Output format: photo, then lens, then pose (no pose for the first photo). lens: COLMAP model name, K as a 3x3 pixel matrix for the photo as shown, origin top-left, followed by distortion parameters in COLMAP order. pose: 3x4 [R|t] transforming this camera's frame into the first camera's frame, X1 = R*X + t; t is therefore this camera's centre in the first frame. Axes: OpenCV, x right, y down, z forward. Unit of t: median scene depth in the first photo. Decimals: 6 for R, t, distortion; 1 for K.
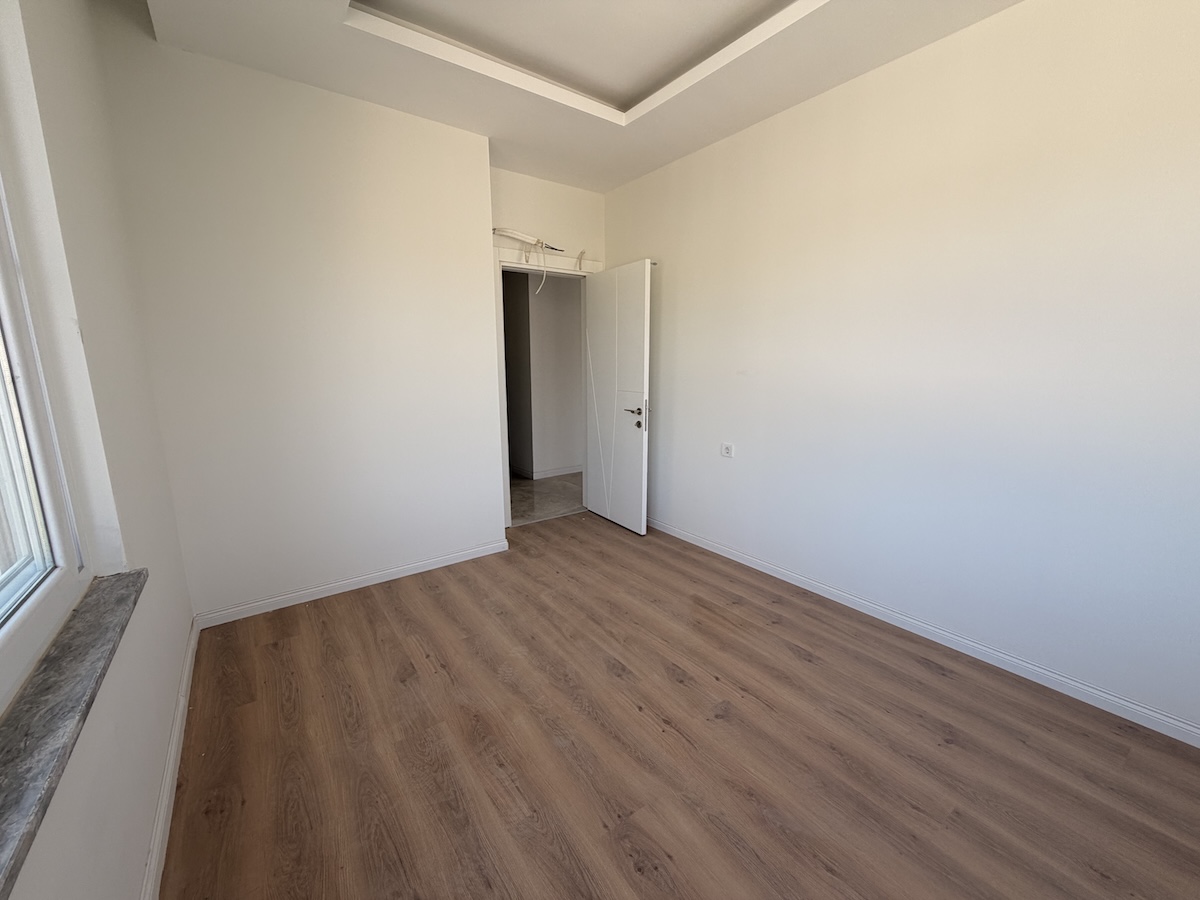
lens RADIAL K [[479.6, 0, 596.6], [0, 479.6, 451.0], [0, 0, 1]] dist [-0.001653, 0.000433]
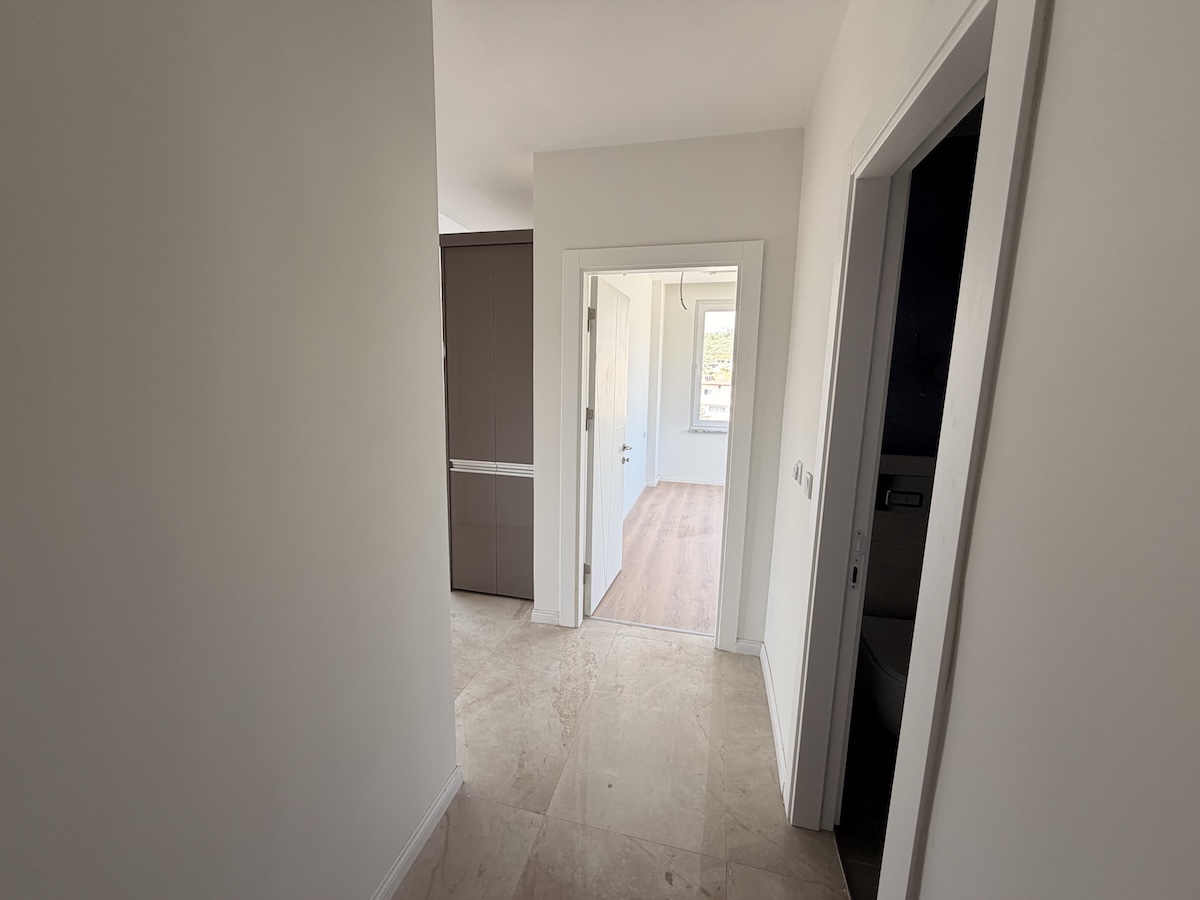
lens RADIAL K [[479.6, 0, 591.1], [0, 479.6, 449.2], [0, 0, 1]] dist [-0.001653, 0.000433]
pose [[-0.638425, -0.124832, 0.759494, -1.017735], [0.128373, 0.955669, 0.264986, -0.574477], [-0.758903, 0.266672, -0.594098, 2.698262]]
